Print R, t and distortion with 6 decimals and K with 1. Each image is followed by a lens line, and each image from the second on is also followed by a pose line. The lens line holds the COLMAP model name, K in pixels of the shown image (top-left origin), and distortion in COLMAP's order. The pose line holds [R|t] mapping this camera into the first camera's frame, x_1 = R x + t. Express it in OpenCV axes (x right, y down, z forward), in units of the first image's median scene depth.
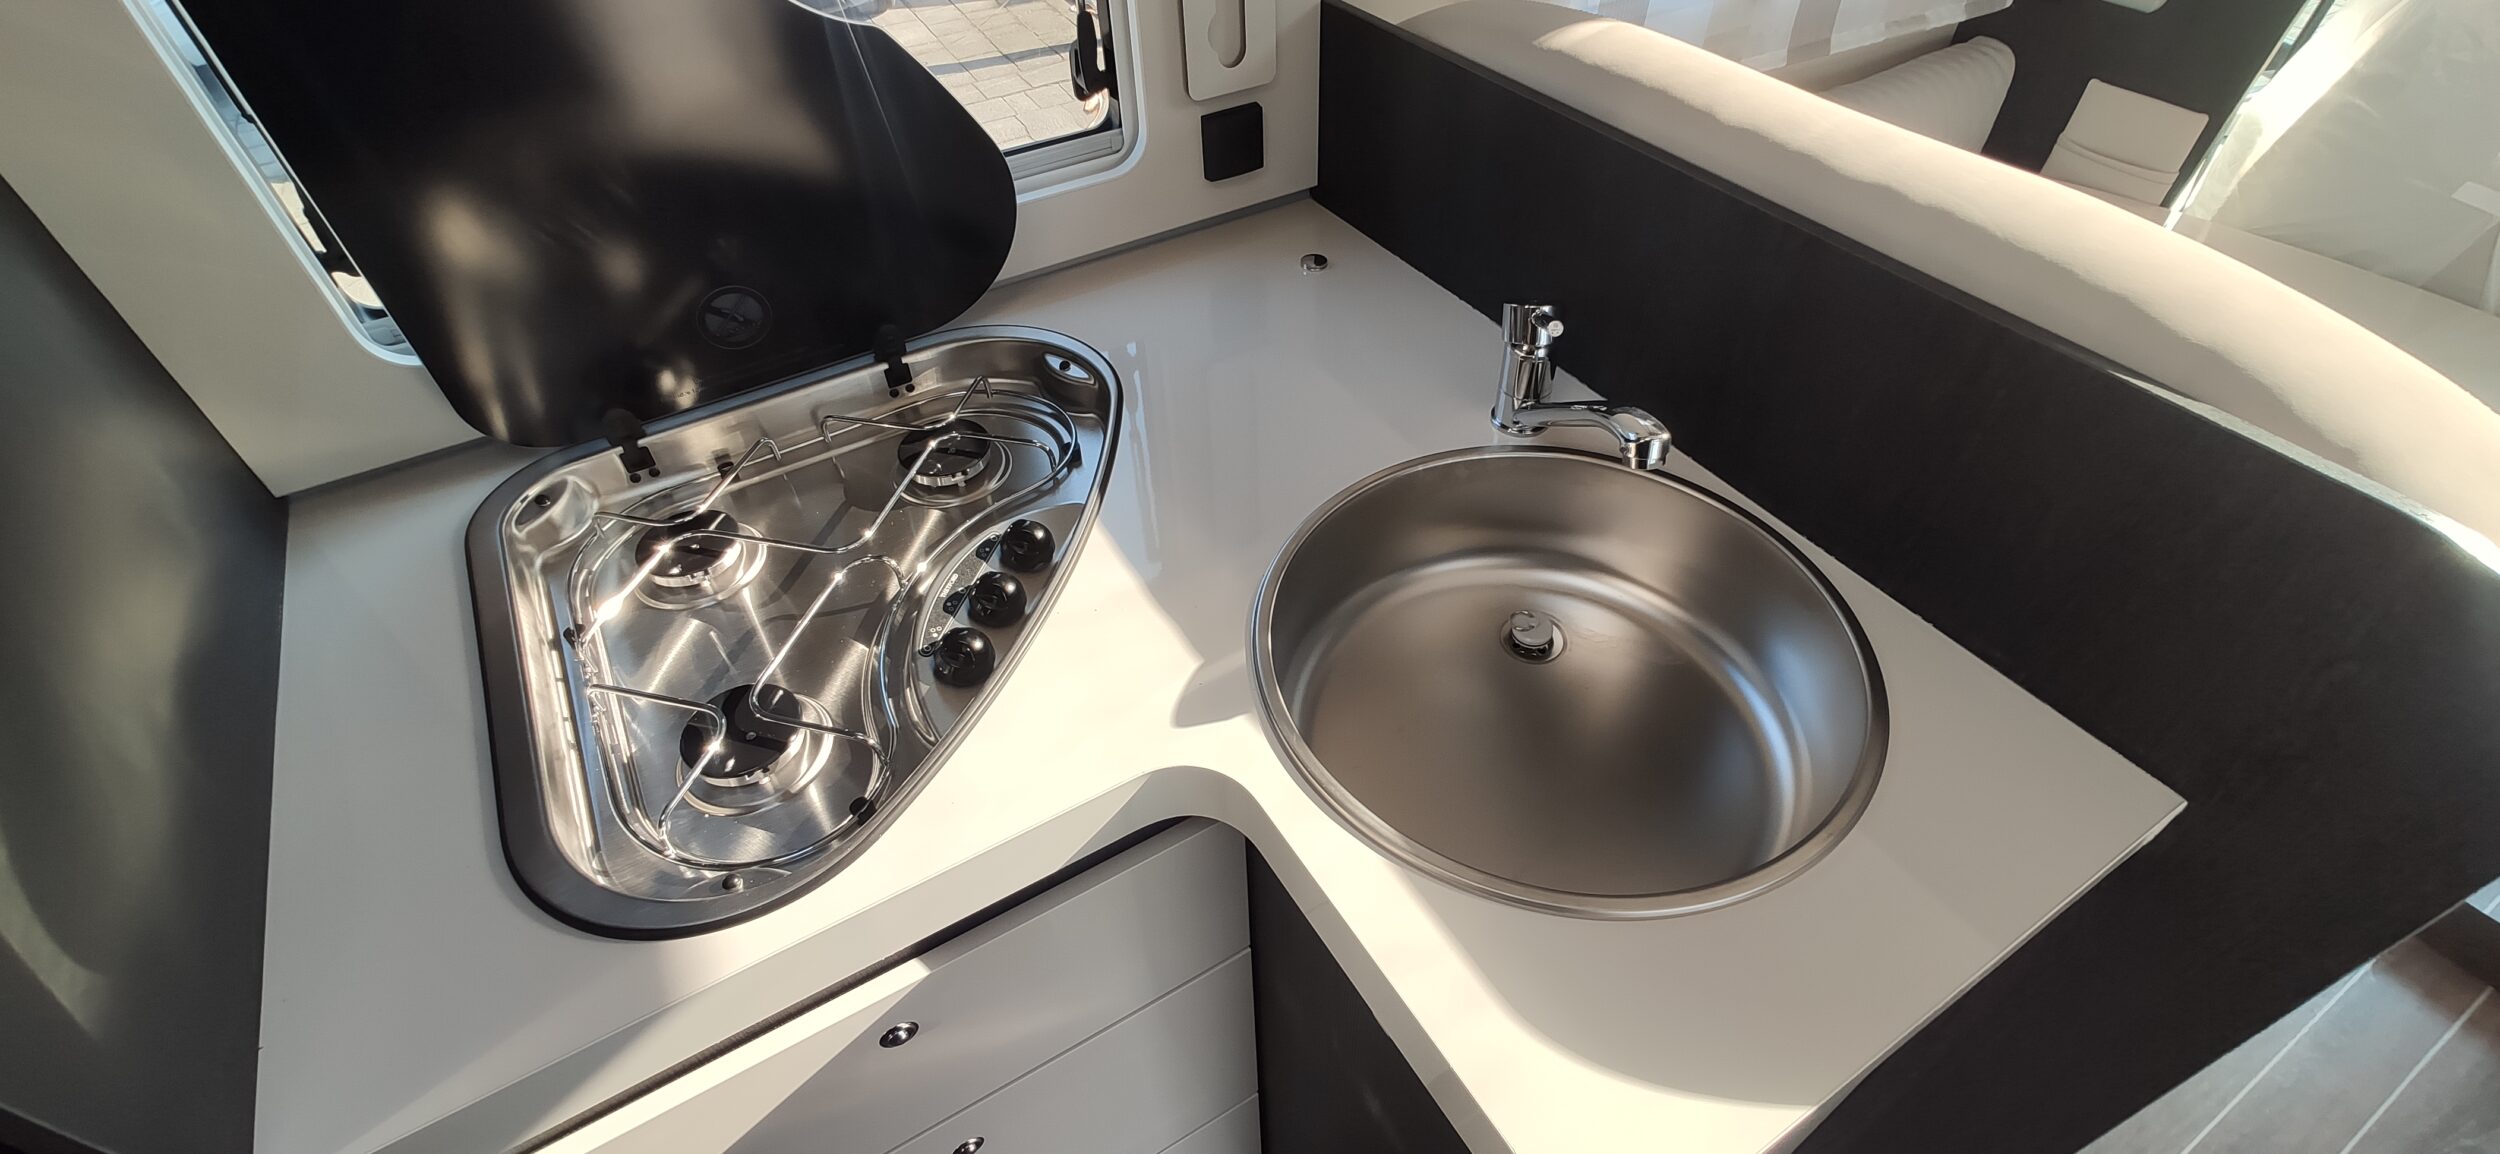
lens RADIAL K [[1091.9, 0, 1277.3], [0, 1091.9, 578.3], [0, 0, 1]] dist [-0.002566, -0.000348]
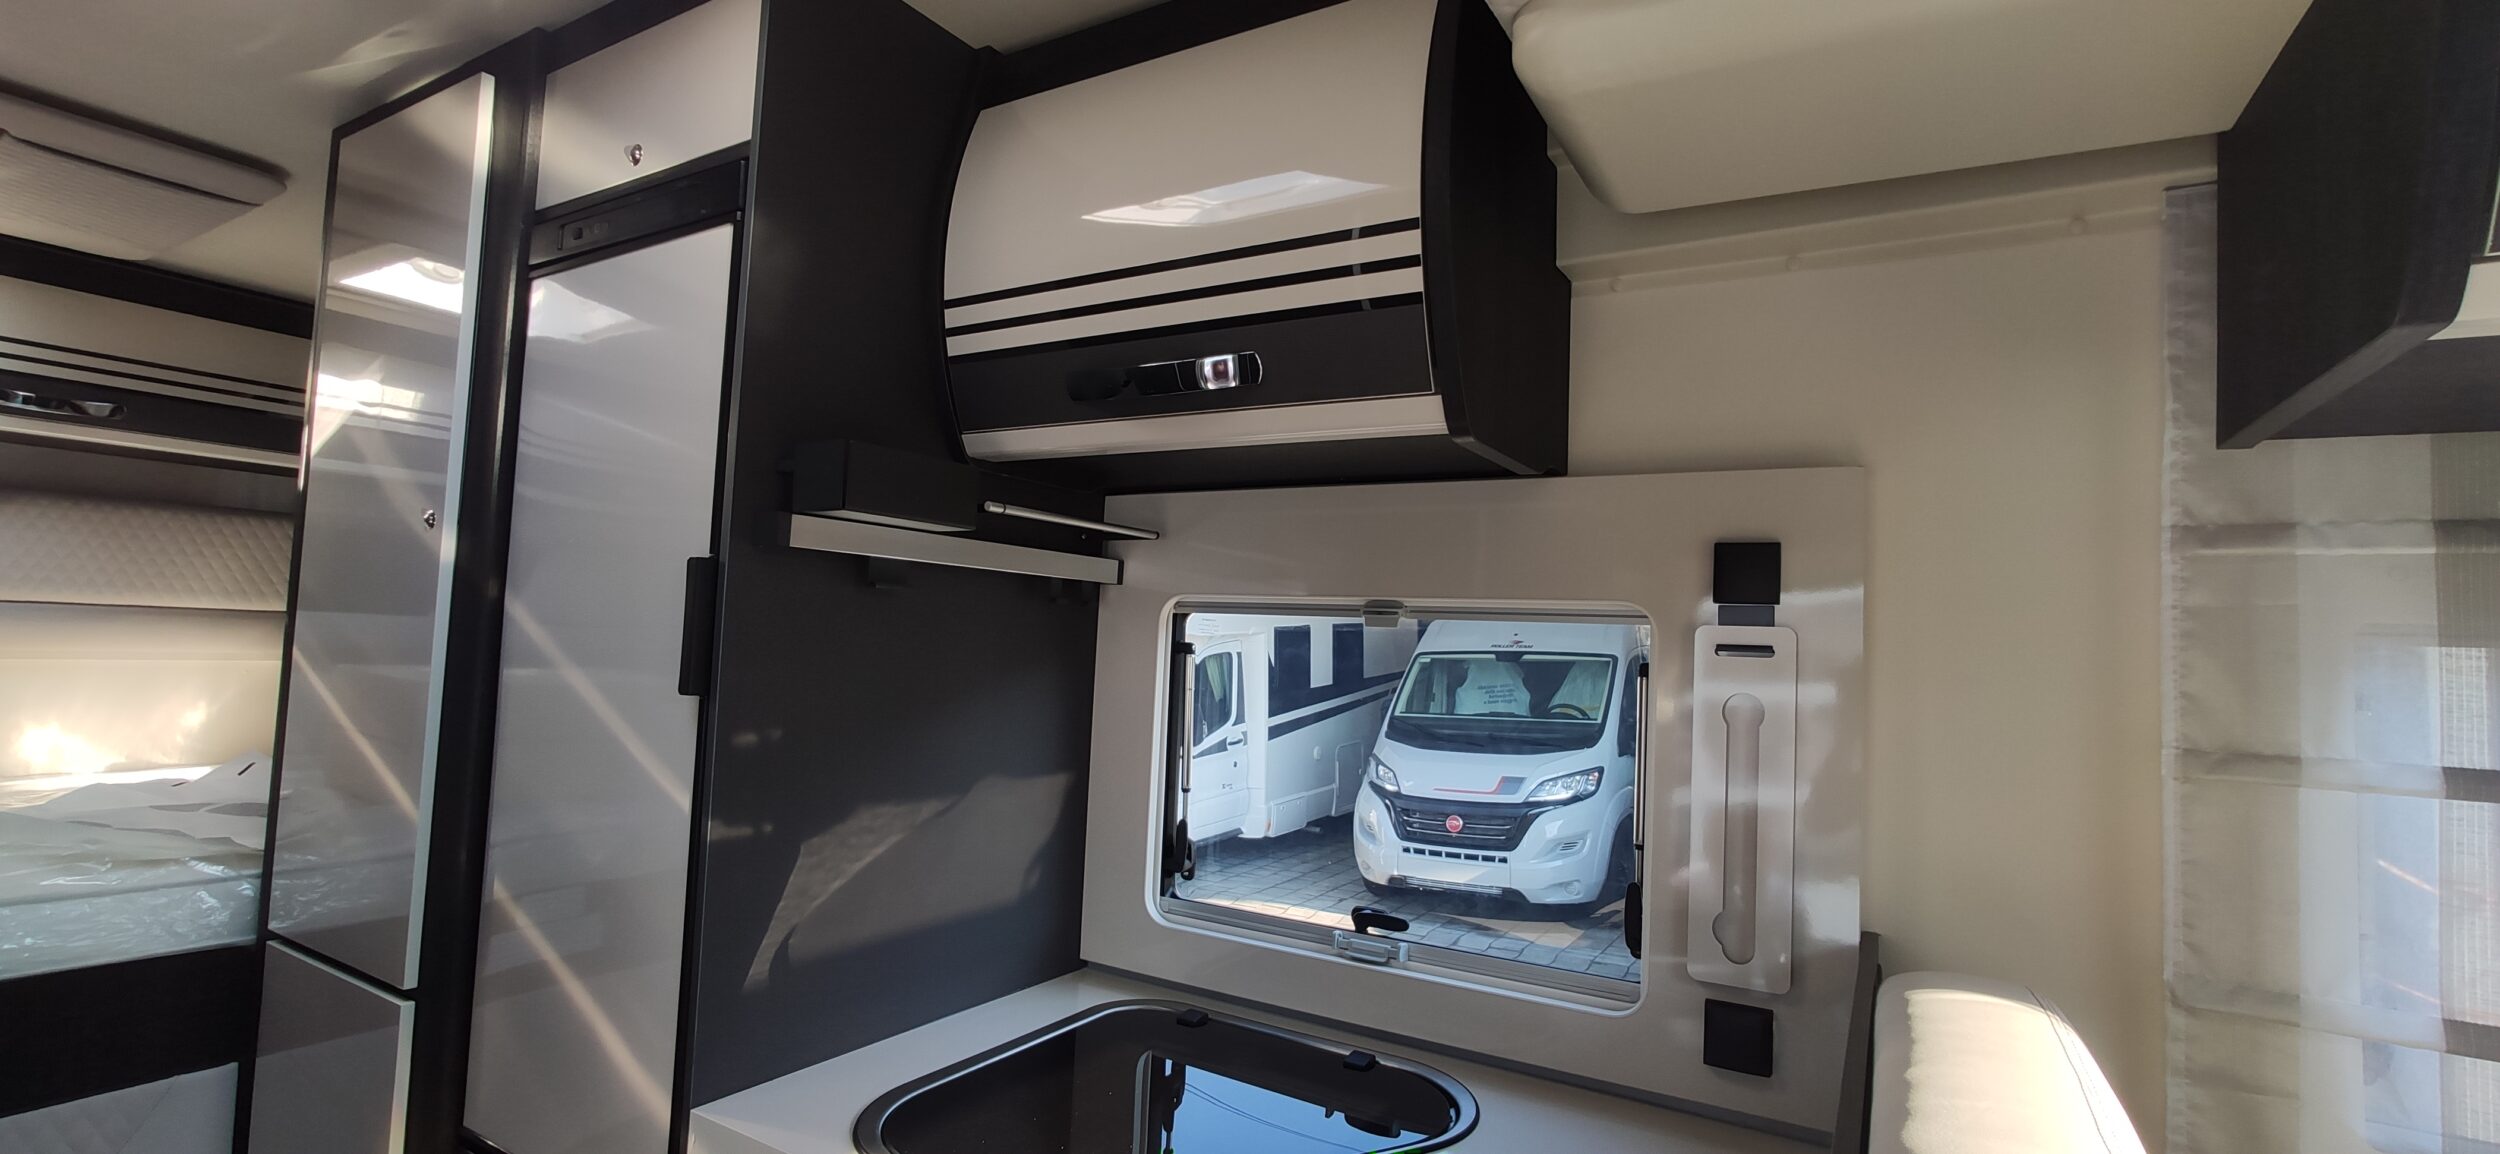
lens RADIAL K [[1092.0, 0, 1265.7], [0, 1092.0, 582.9], [0, 0, 1]] dist [-0.050384, 0.039607]
pose [[0.467244, -0.011126, -0.884058, 0.624885], [-0.653239, 0.669471, -0.353676, -0.039657], [0.595787, 0.742755, 0.305539, 0.118160]]
